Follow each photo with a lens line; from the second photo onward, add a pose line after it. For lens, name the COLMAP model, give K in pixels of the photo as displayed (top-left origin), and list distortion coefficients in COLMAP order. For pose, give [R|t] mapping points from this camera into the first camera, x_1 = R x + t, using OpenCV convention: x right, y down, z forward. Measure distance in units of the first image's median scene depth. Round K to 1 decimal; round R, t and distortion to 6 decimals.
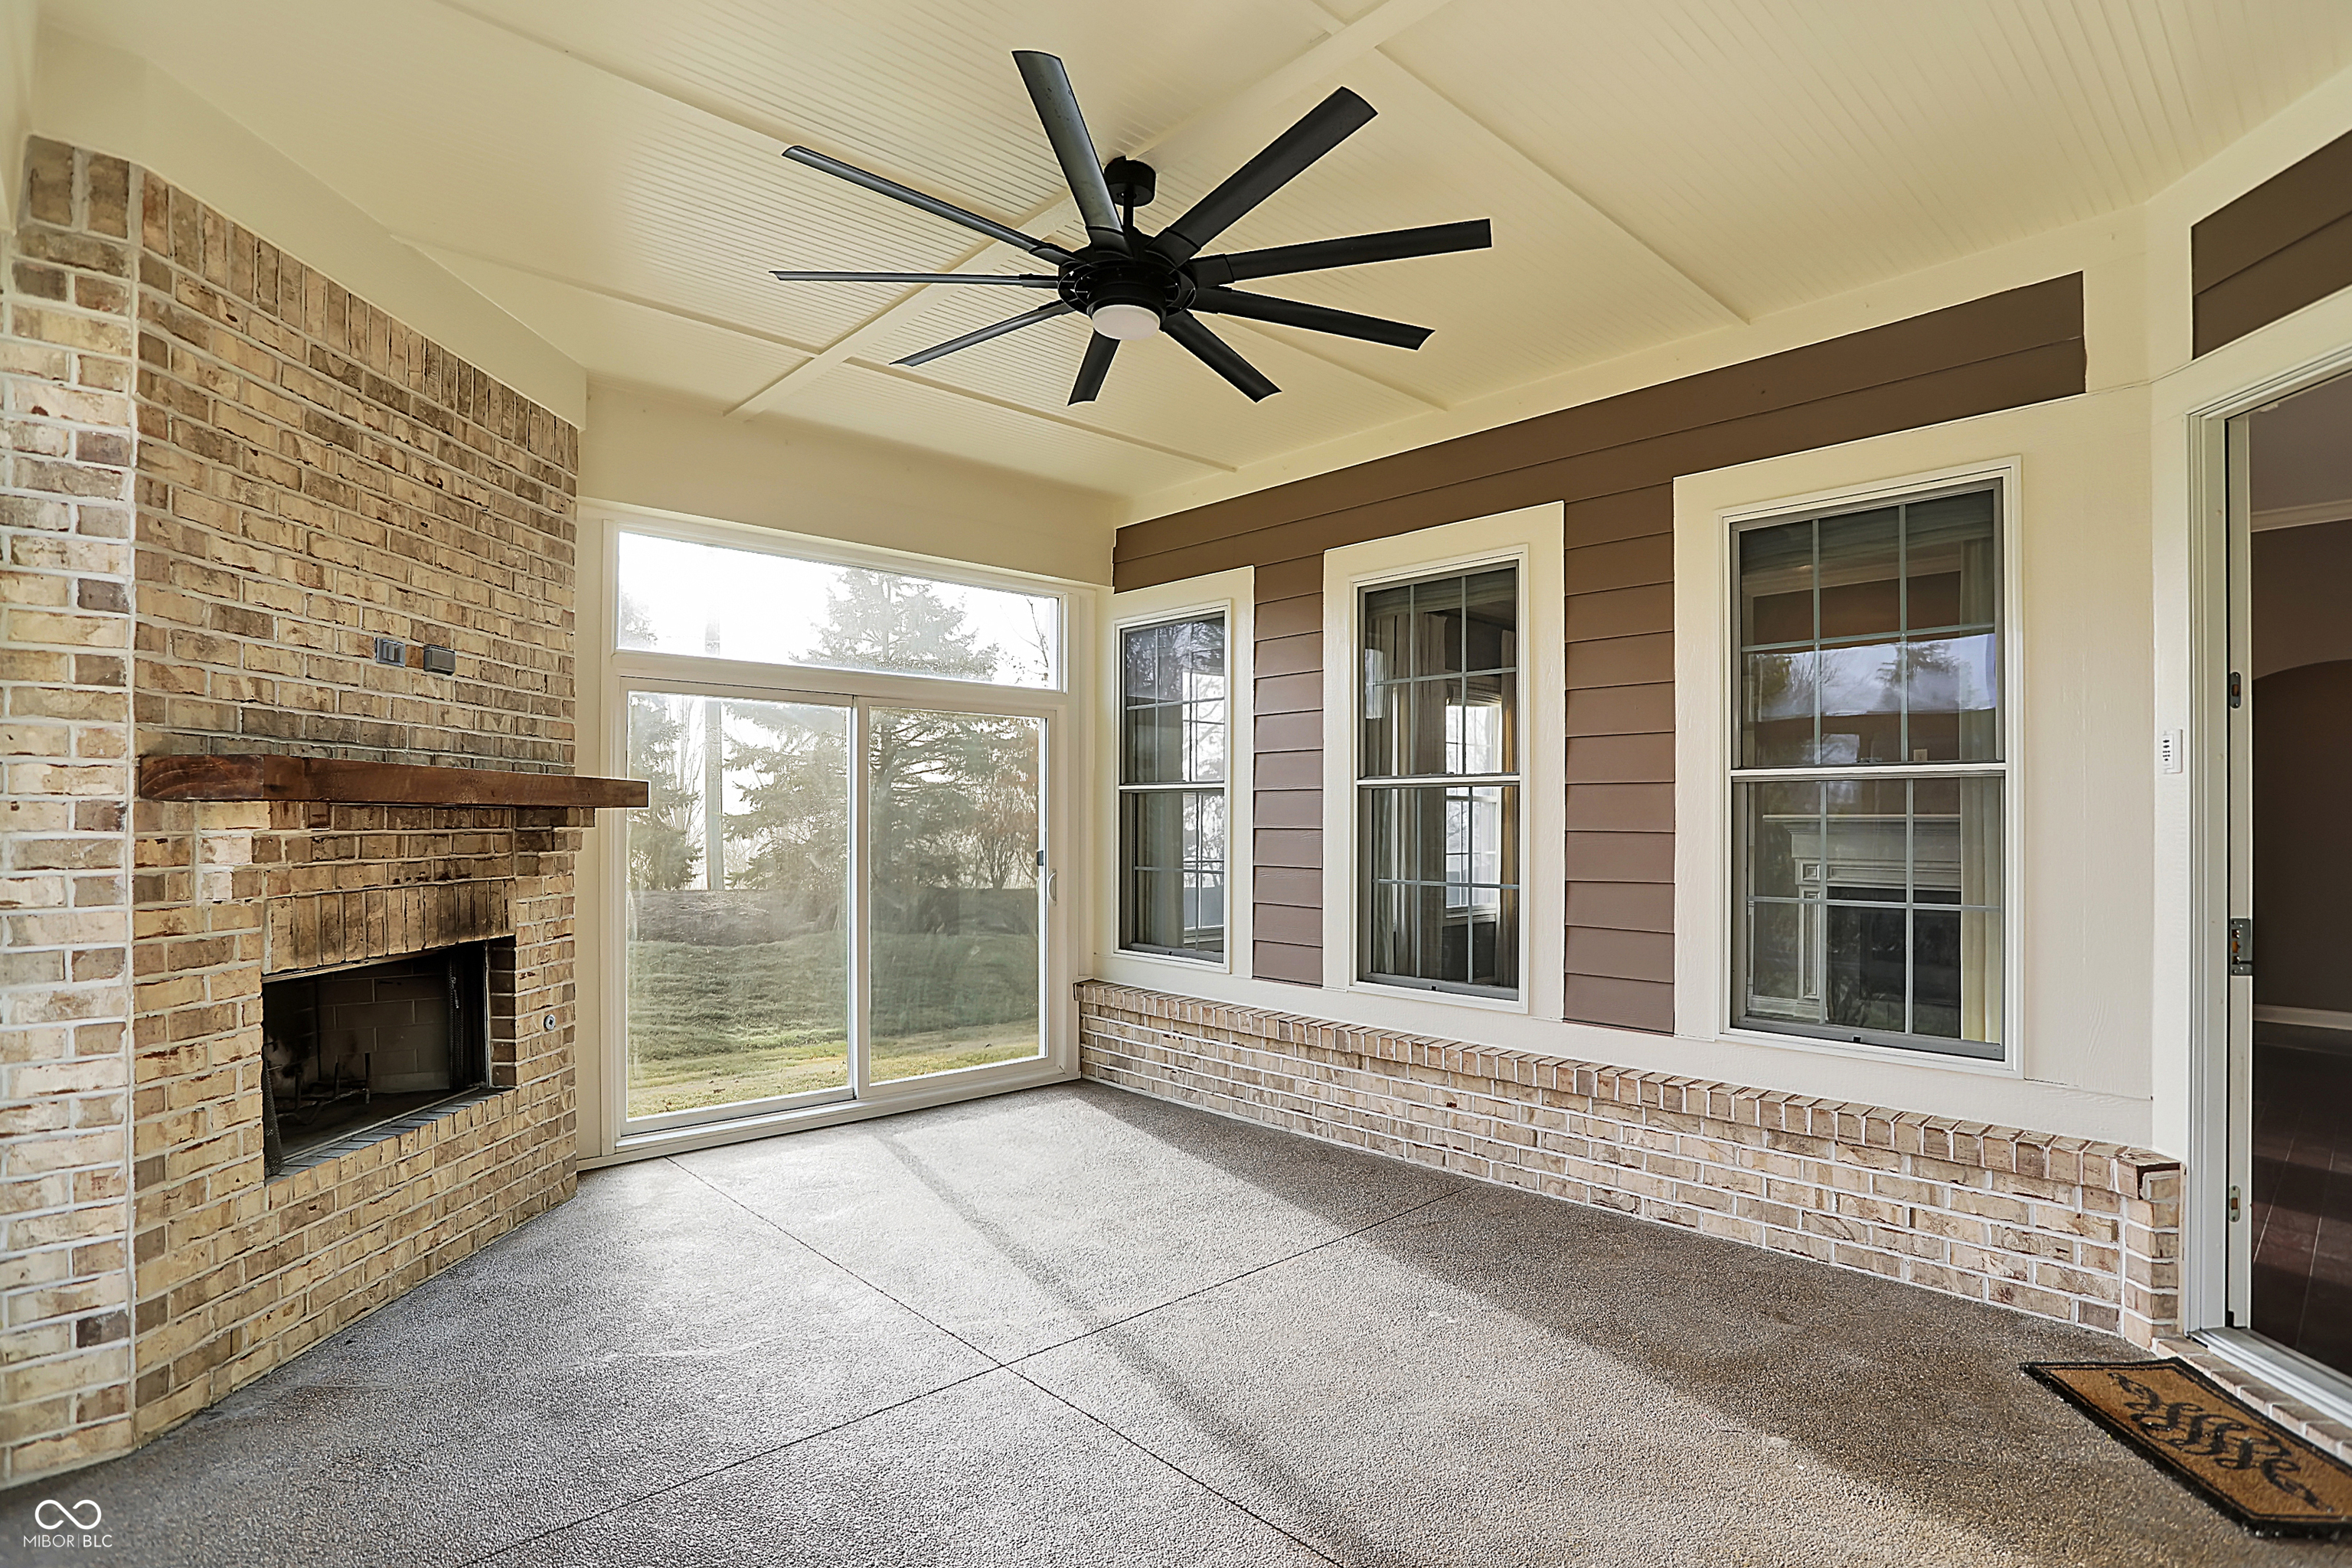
lens RADIAL K [[1174.2, 0, 1167.9], [0, 1174.2, 808.3], [0, 0, 1]] dist [-0.047603, 0.015038]
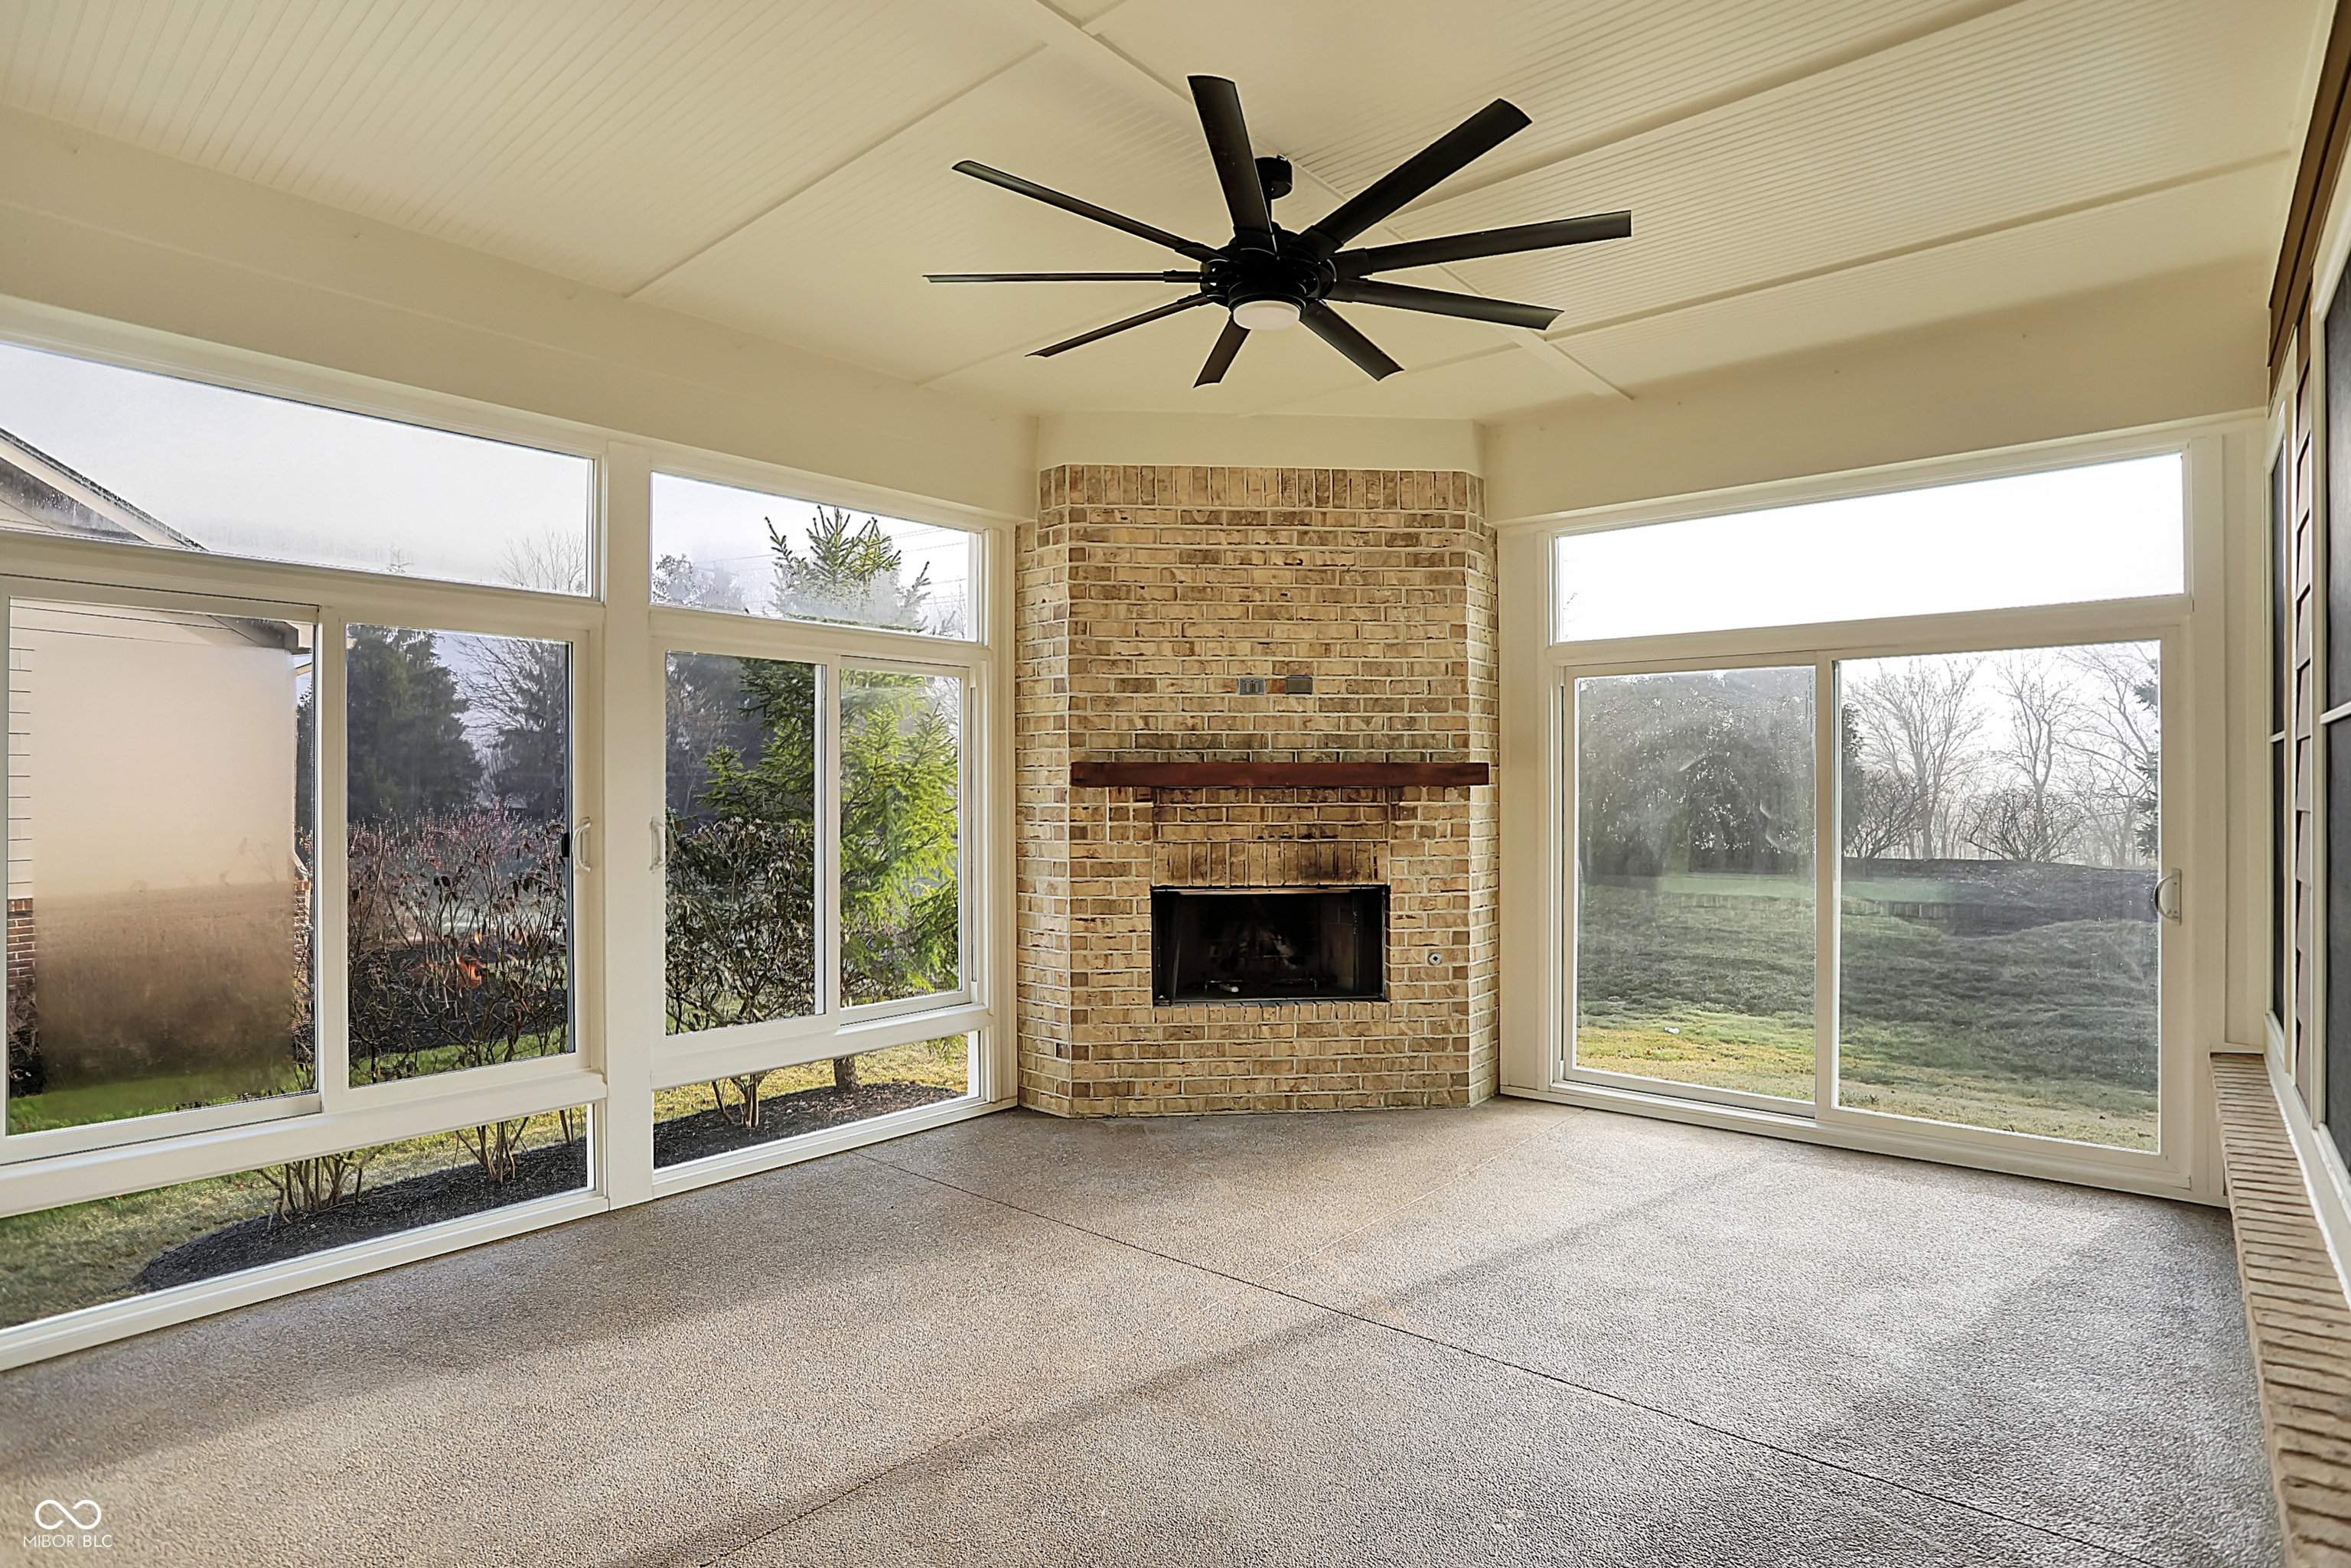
lens RADIAL K [[1173.6, 0, 1154.1], [0, 1173.6, 789.5], [0, 0, 1]] dist [-0.047603, 0.015038]
pose [[0.115556, -0.011834, -0.993230, 0.925763], [0.013396, 0.999857, -0.010354, 0.016236], [0.993211, -0.012109, 0.115698, 0.754992]]
